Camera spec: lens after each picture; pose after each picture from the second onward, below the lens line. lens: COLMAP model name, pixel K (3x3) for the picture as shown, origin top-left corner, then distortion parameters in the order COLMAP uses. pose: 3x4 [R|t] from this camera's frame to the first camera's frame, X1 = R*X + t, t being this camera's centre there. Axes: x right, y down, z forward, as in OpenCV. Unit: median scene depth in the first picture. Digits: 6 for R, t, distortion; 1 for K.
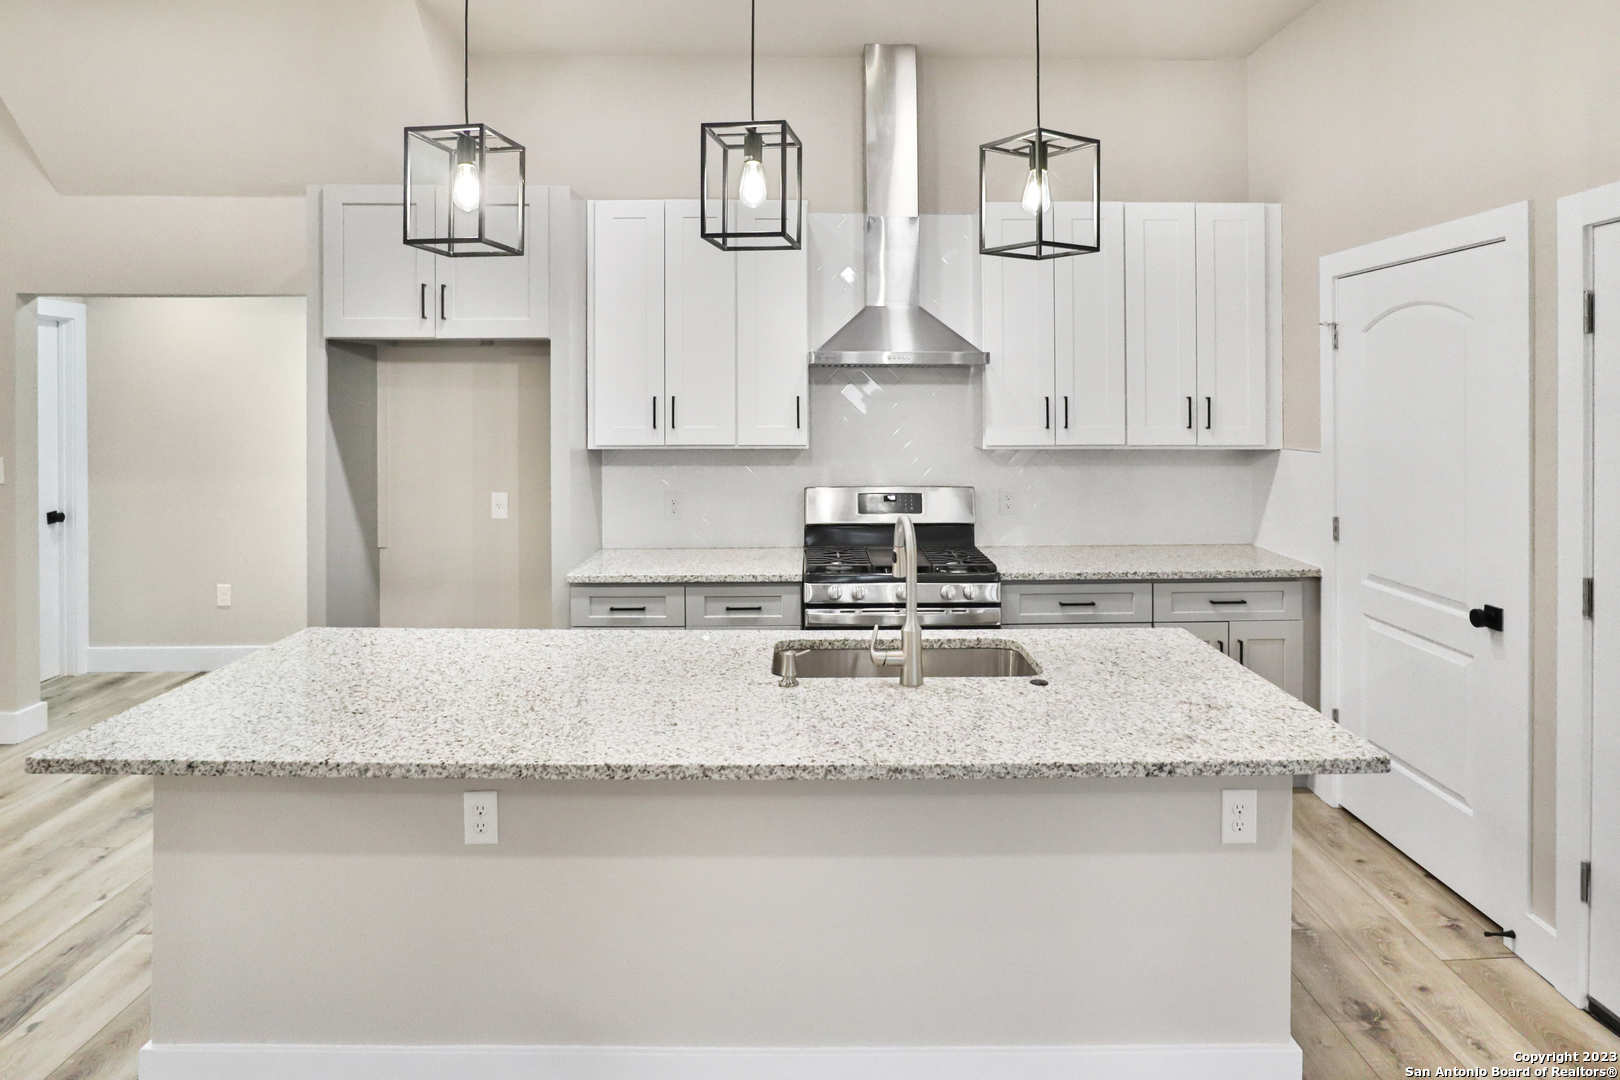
lens RADIAL K [[966.4, 0, 808.7], [0, 966.4, 385.4], [0, 0, 1]] dist [-0.028609, 0.003858]
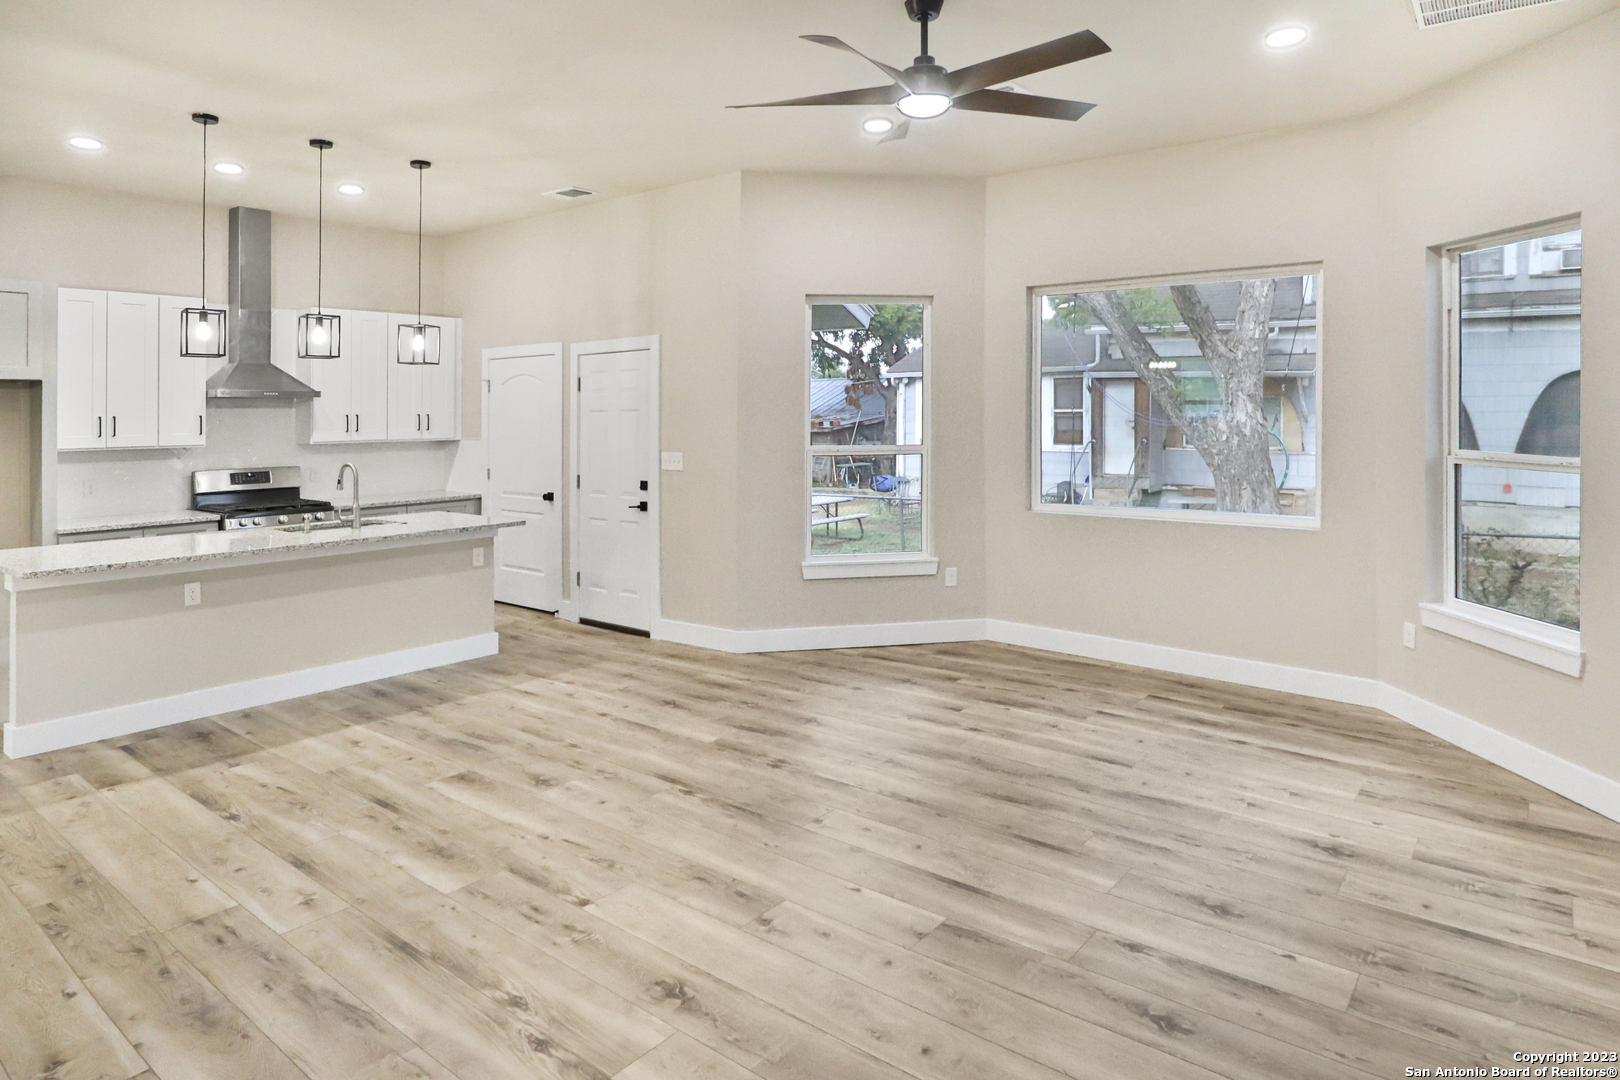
lens RADIAL K [[966.4, 0, 808.7], [0, 966.4, 385.4], [0, 0, 1]] dist [-0.028609, 0.003858]
pose [[0.630916, 0.015510, 0.775696, -0.696975], [-0.000533, 0.999809, -0.019557, -0.010129], [-0.775851, 0.011925, 0.630803, -0.957318]]
